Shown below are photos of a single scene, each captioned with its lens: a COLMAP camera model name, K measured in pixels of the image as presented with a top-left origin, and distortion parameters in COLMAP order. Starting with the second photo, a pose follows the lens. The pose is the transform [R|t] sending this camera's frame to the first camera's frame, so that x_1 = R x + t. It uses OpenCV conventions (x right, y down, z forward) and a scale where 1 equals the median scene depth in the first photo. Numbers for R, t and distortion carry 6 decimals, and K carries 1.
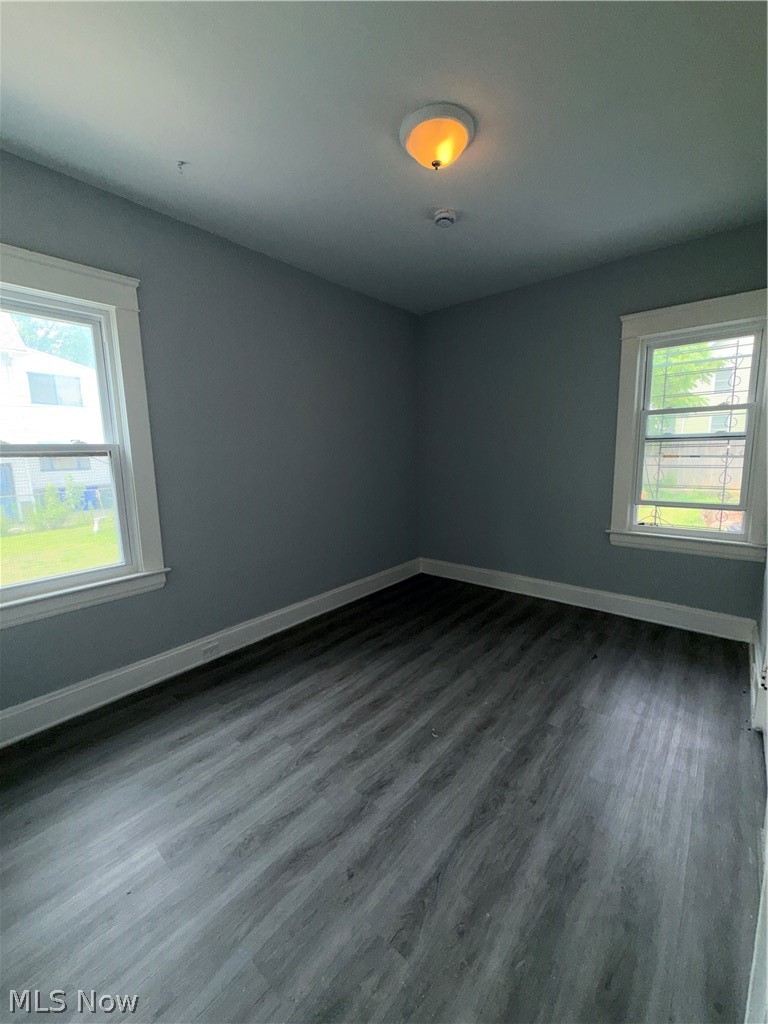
lens RADIAL K [[411.2, 0, 382.8], [0, 411.2, 508.7], [0, 0, 1]] dist [0.002162, 0.000067]
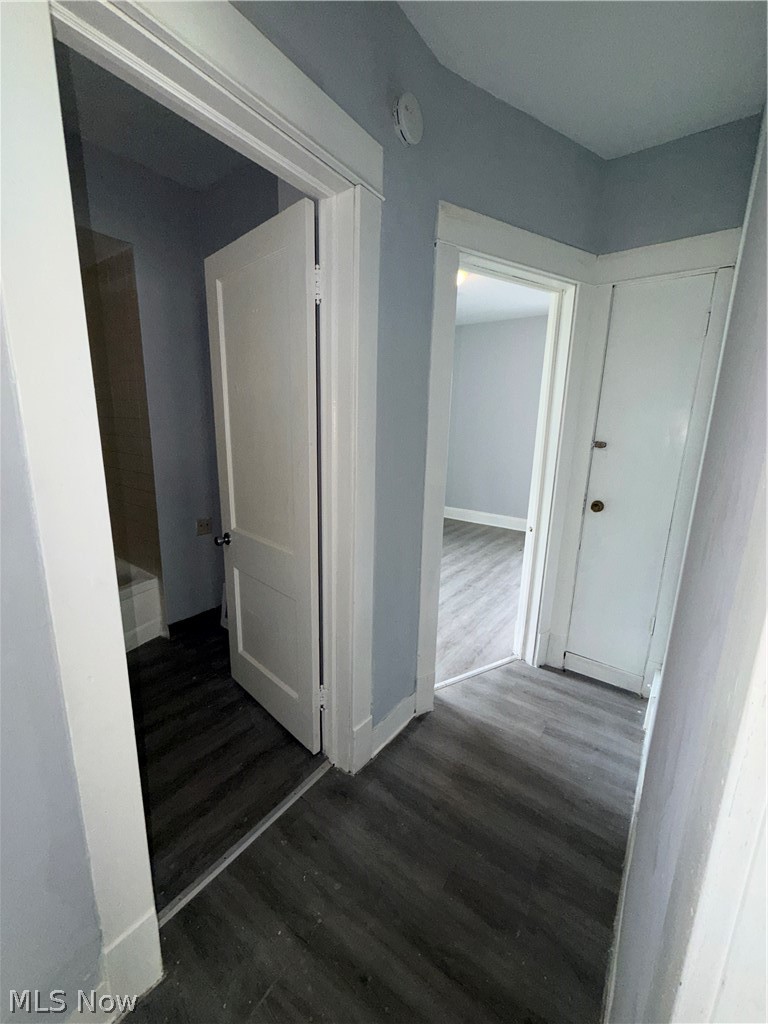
lens RADIAL K [[411.2, 0, 383.9], [0, 411.2, 510.0], [0, 0, 1]] dist [0.002162, 0.000067]
pose [[0.995920, 0.036490, 0.082530, -0.232221], [-0.041422, 0.997407, 0.058854, 0.110729], [-0.080169, -0.062032, 0.994849, -0.732790]]
